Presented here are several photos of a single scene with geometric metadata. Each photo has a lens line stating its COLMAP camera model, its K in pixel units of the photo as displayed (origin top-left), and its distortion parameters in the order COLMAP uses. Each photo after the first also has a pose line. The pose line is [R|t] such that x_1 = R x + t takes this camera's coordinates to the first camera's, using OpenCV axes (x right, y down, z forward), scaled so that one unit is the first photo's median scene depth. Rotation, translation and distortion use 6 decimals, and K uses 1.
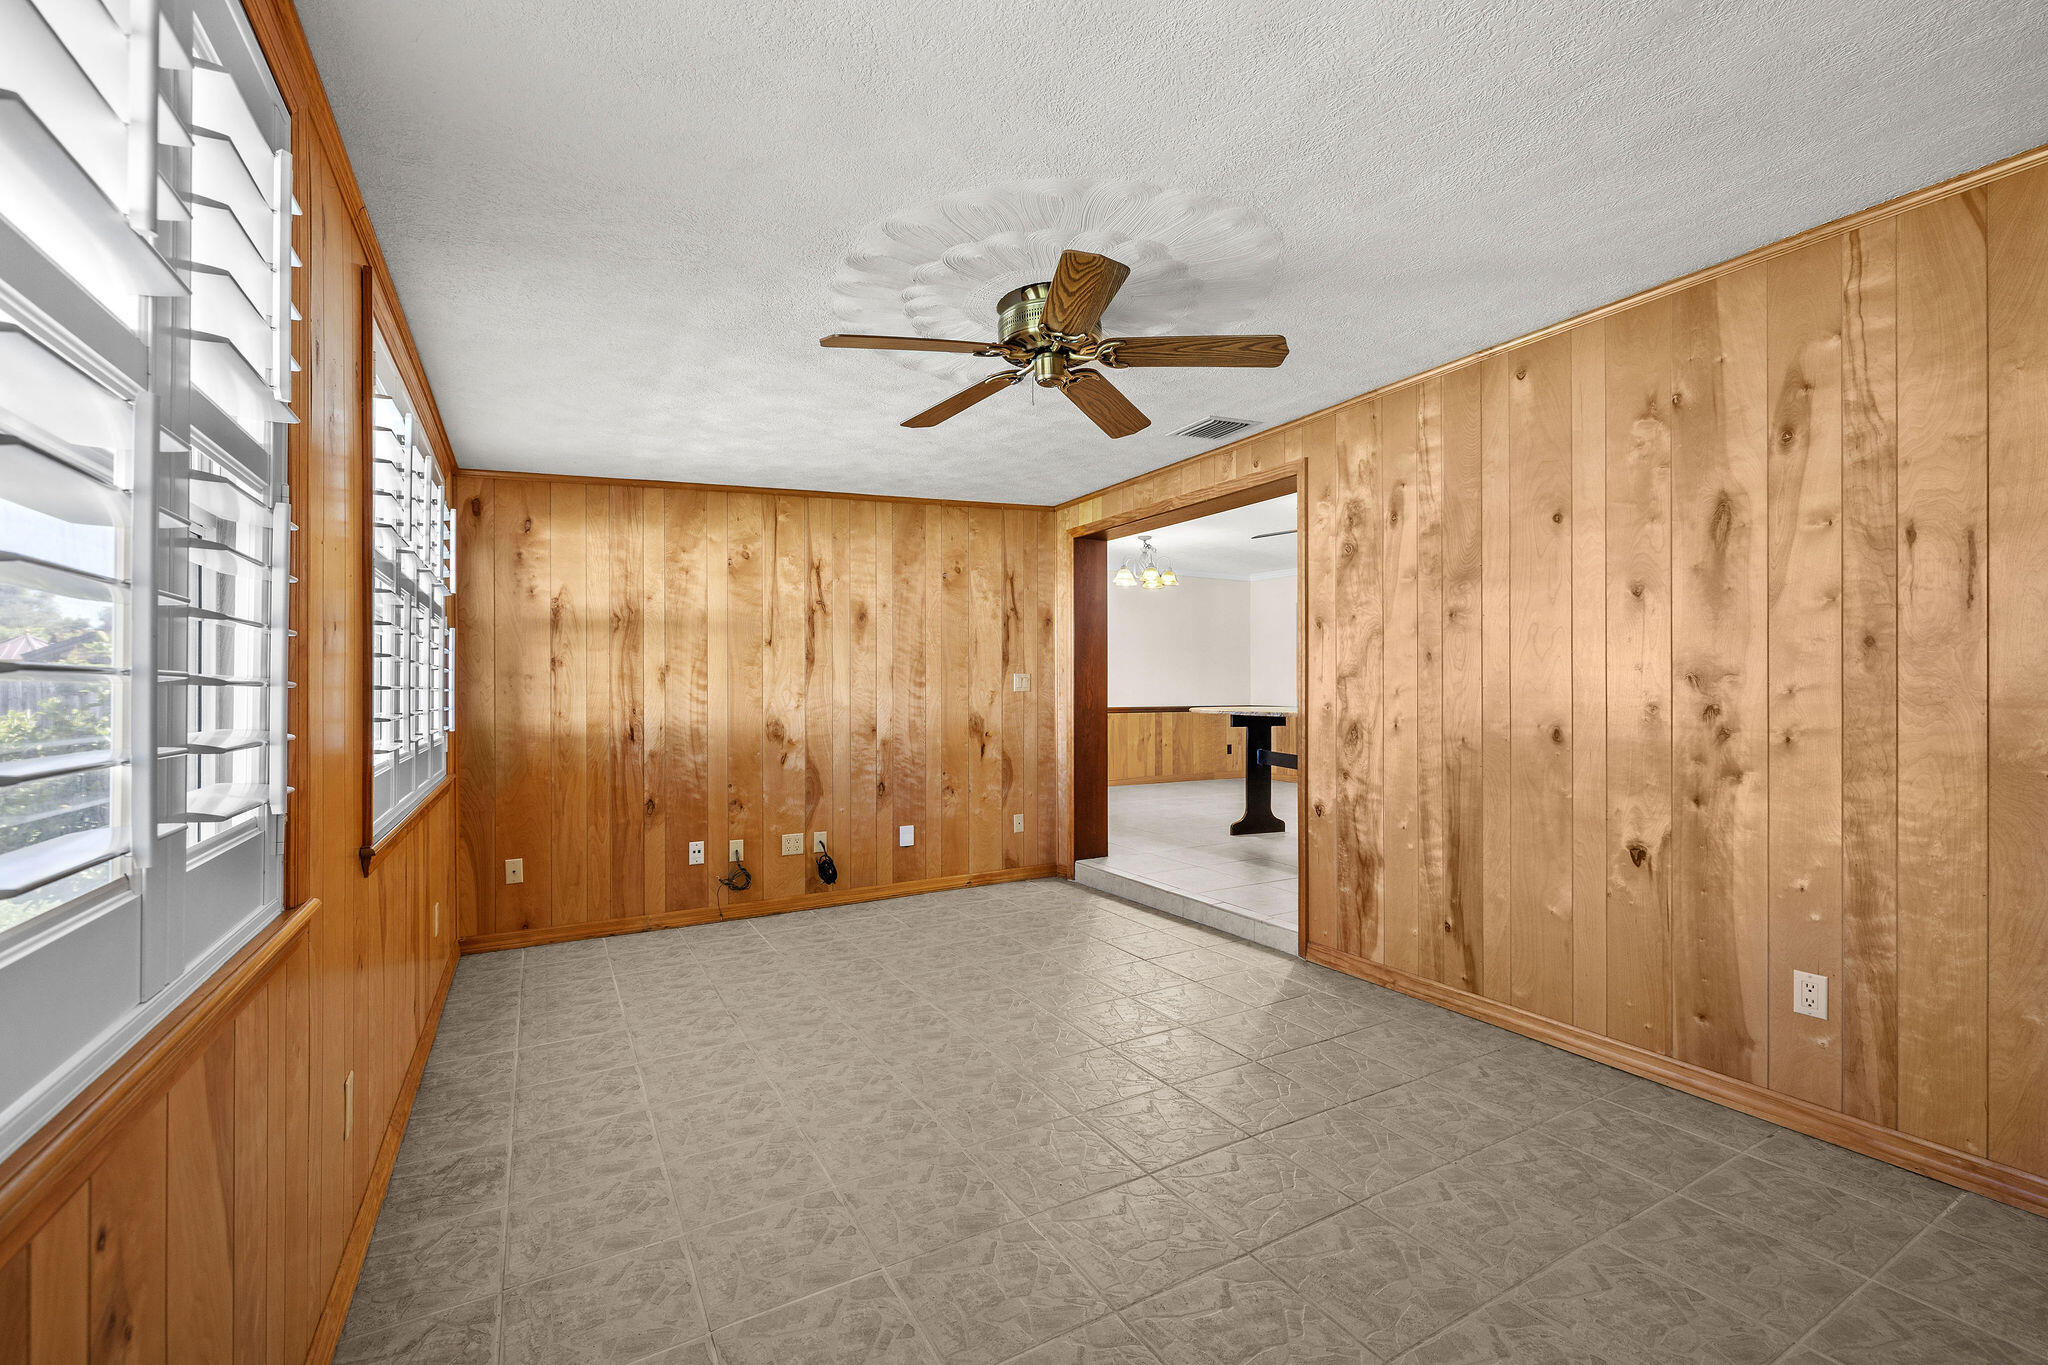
lens RADIAL K [[864.4, 0, 1023.2], [0, 864.4, 687.9], [0, 0, 1]] dist [-0.000184, 0.000509]
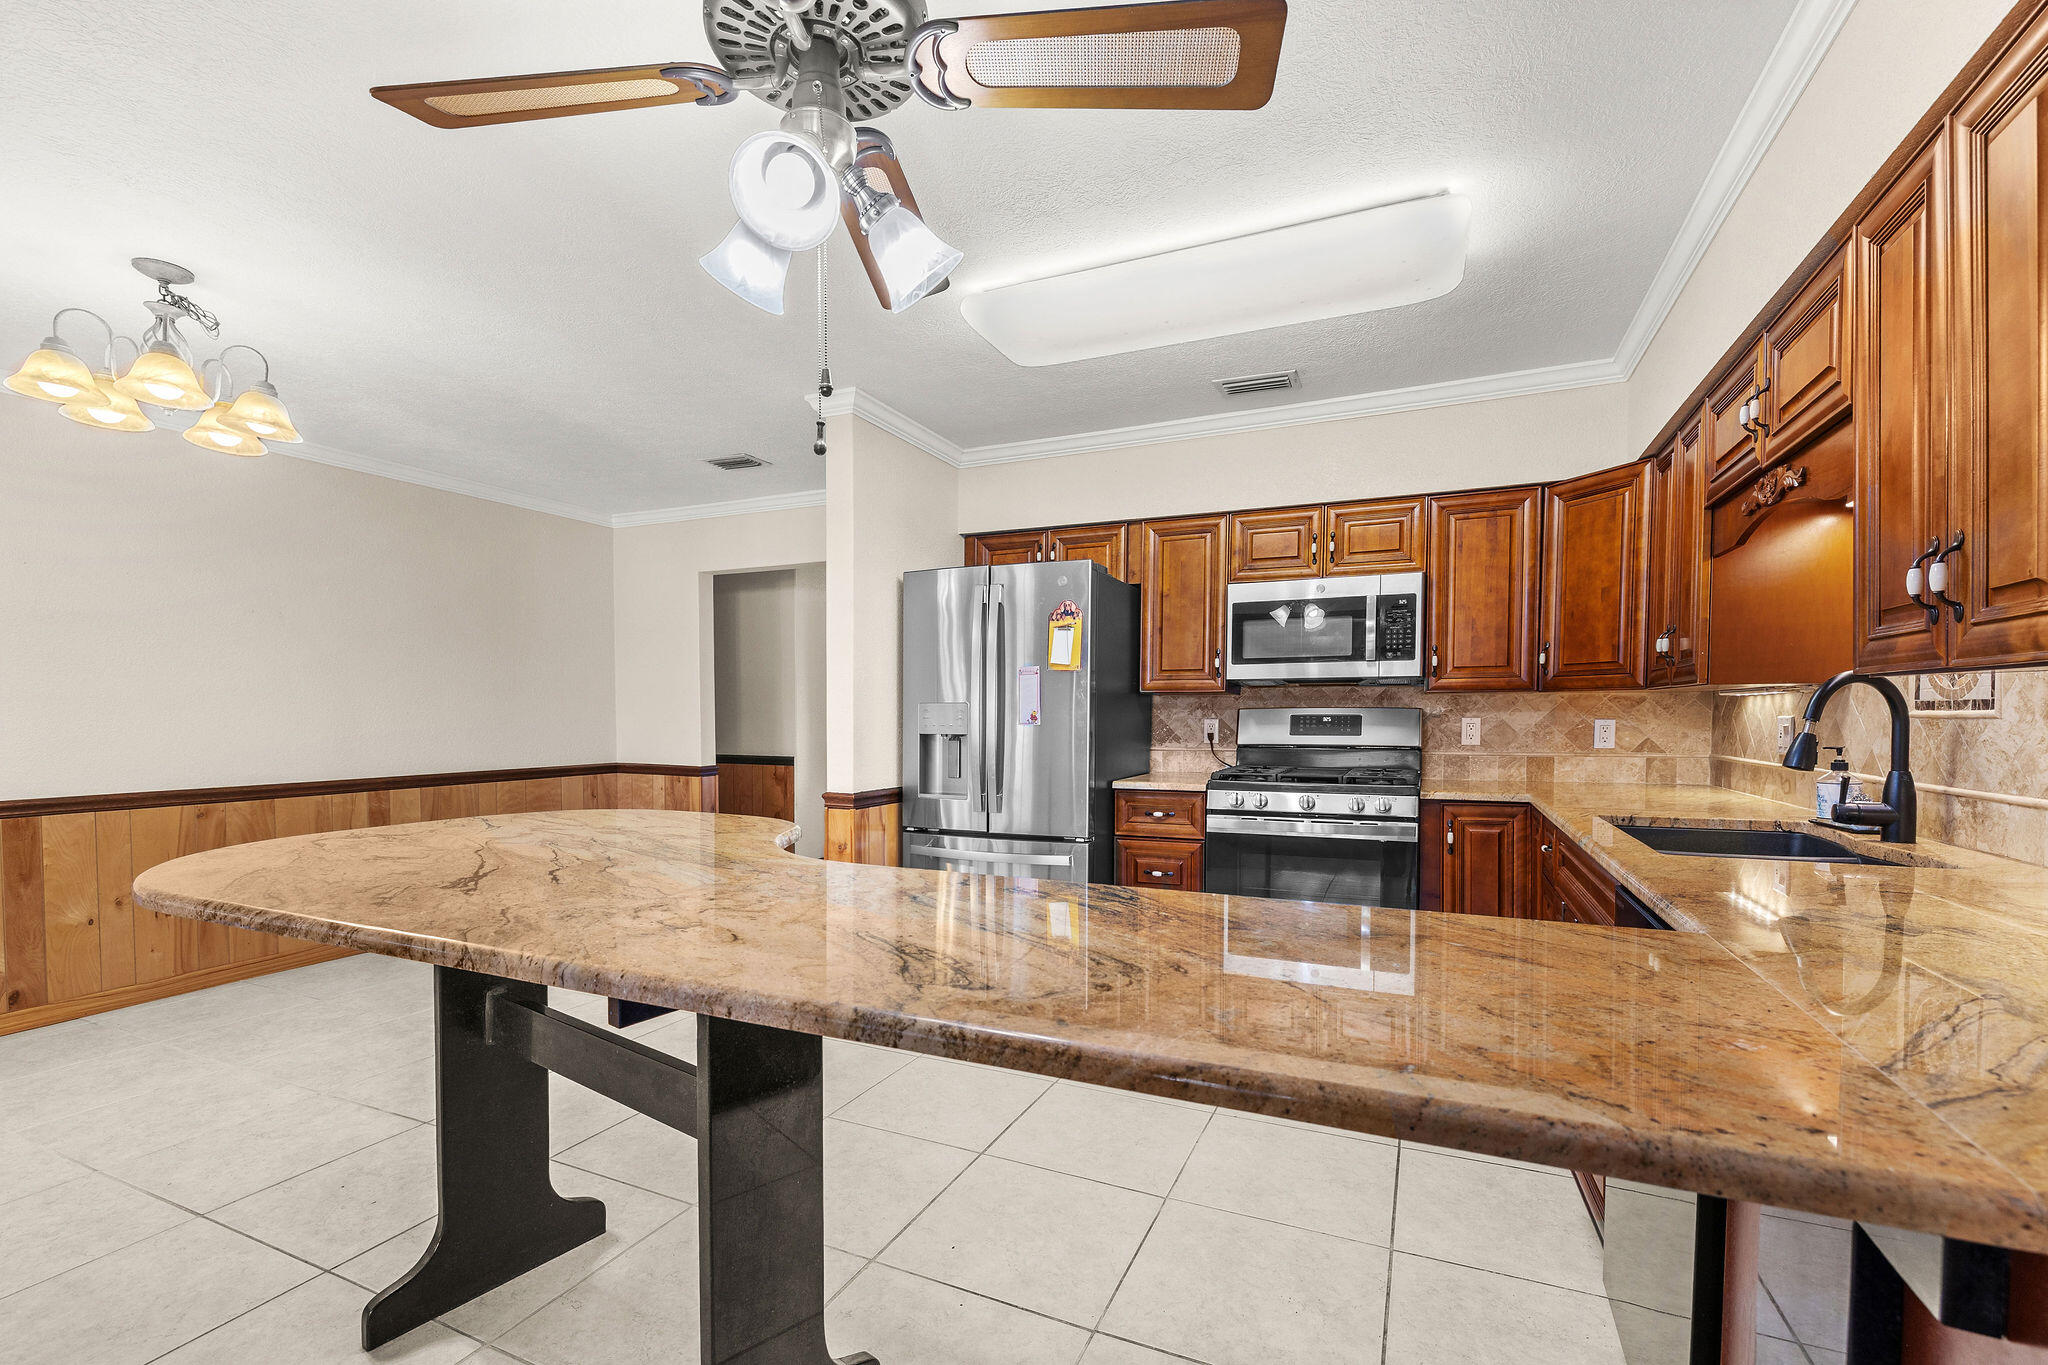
lens RADIAL K [[864.4, 0, 1031.6], [0, 864.4, 746.4], [0, 0, 1]] dist [-0.000184, 0.000509]
pose [[0.806510, -0.023719, 0.590745, 0.583345], [0.000869, 0.999241, 0.038933, -0.037419], [-0.591220, -0.030886, 0.805919, 1.579641]]
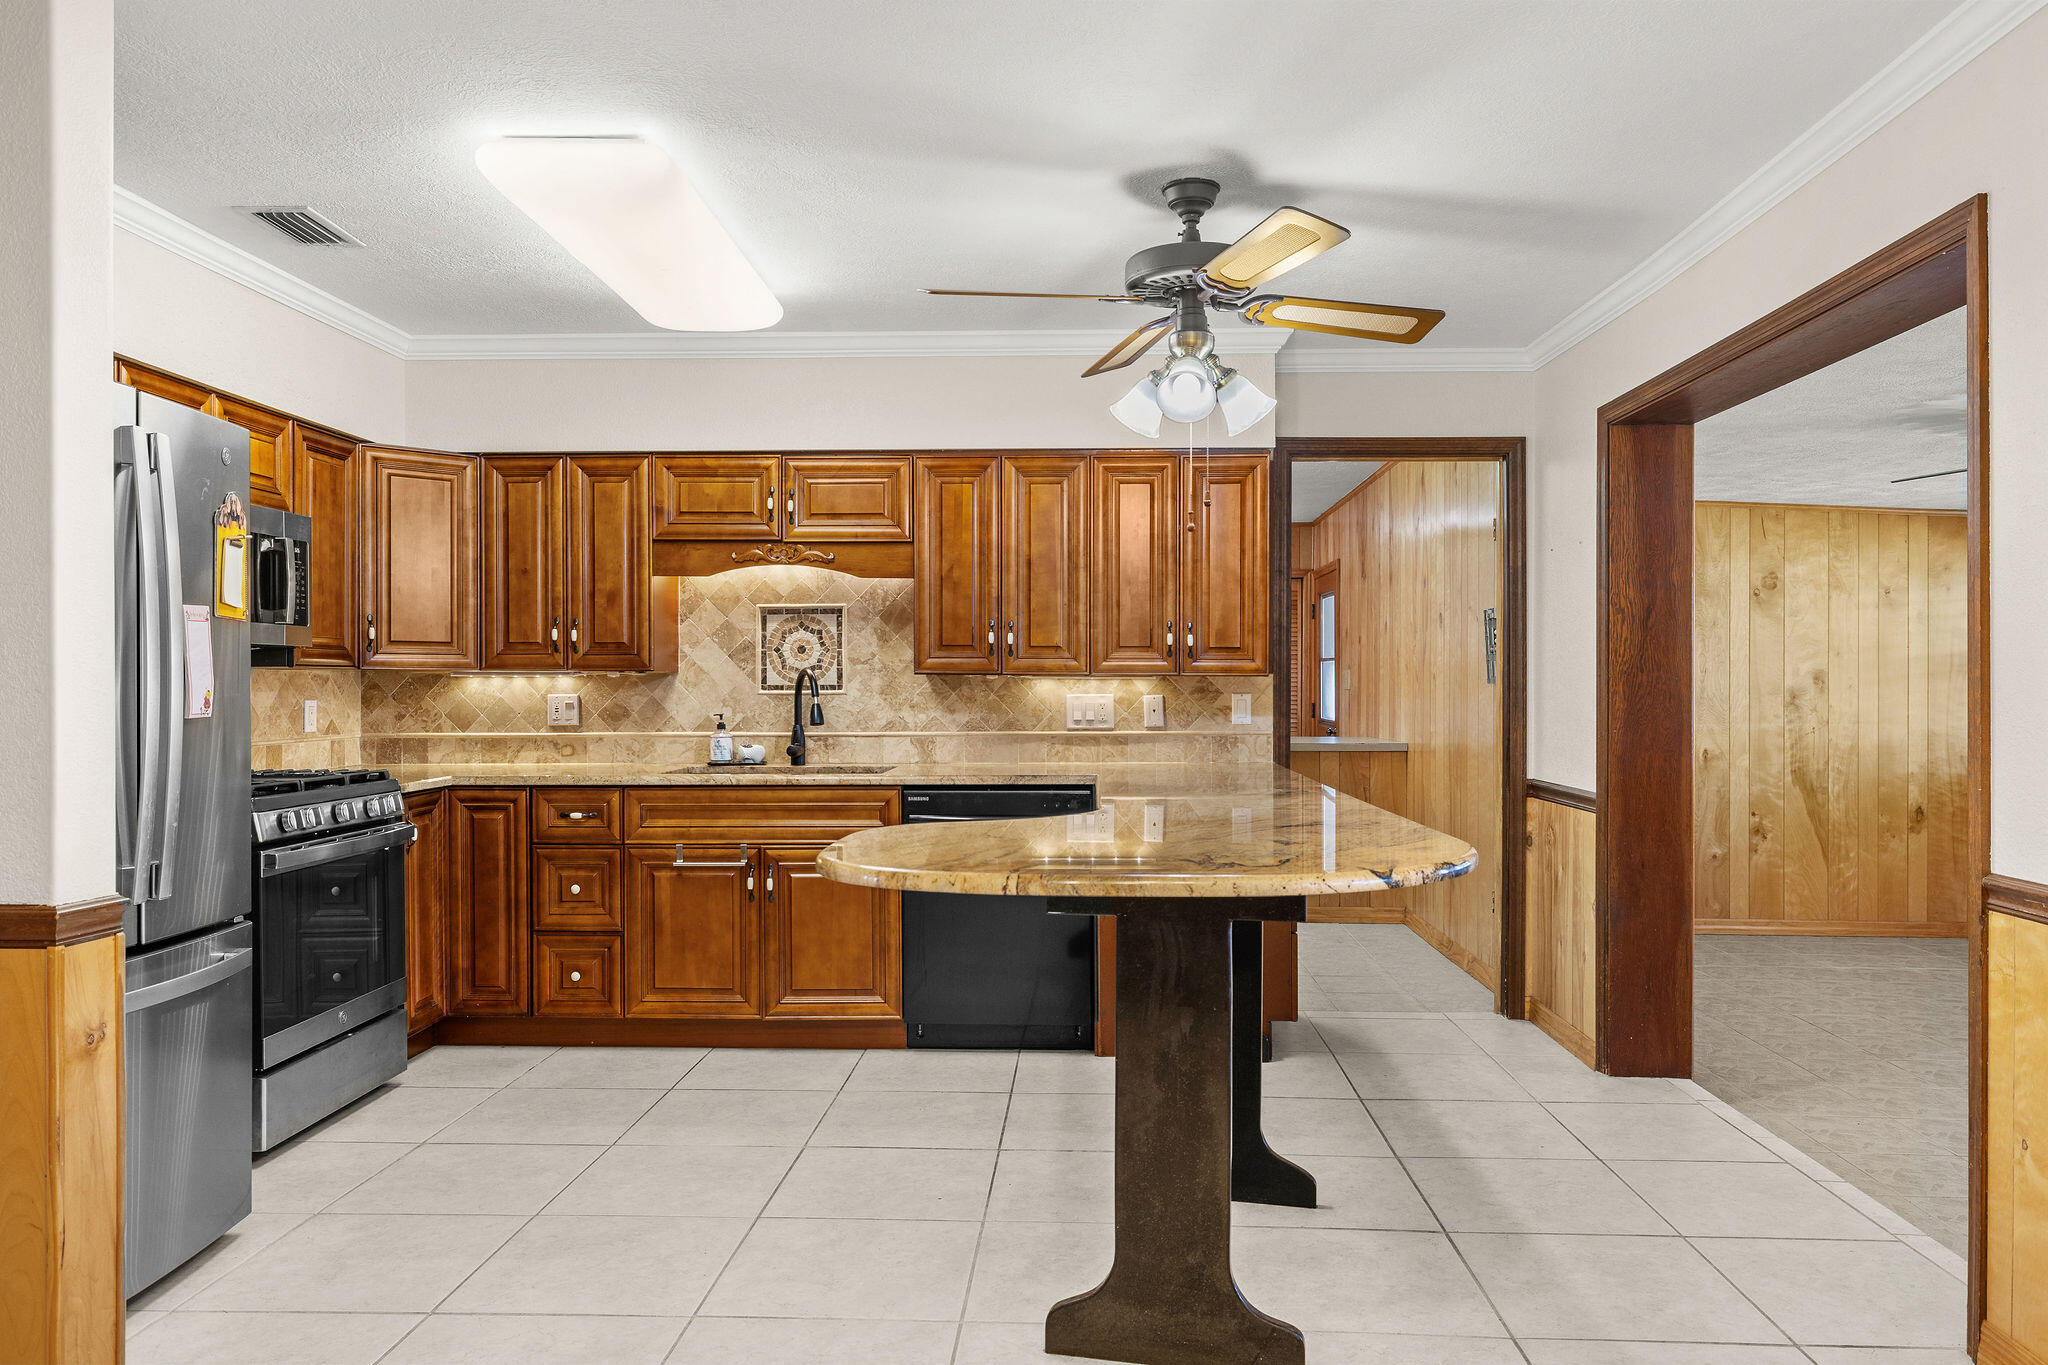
lens RADIAL K [[1421.6, 0, 1026.1], [0, 1421.6, 683.7], [0, 0, 1]] dist [0.004223, -0.001636]
pose [[-0.846207, 0.001952, 0.532850, 0.223126], [0.000400, 0.999995, -0.003028, -0.042004], [-0.532853, -0.002349, -0.846204, 3.150895]]
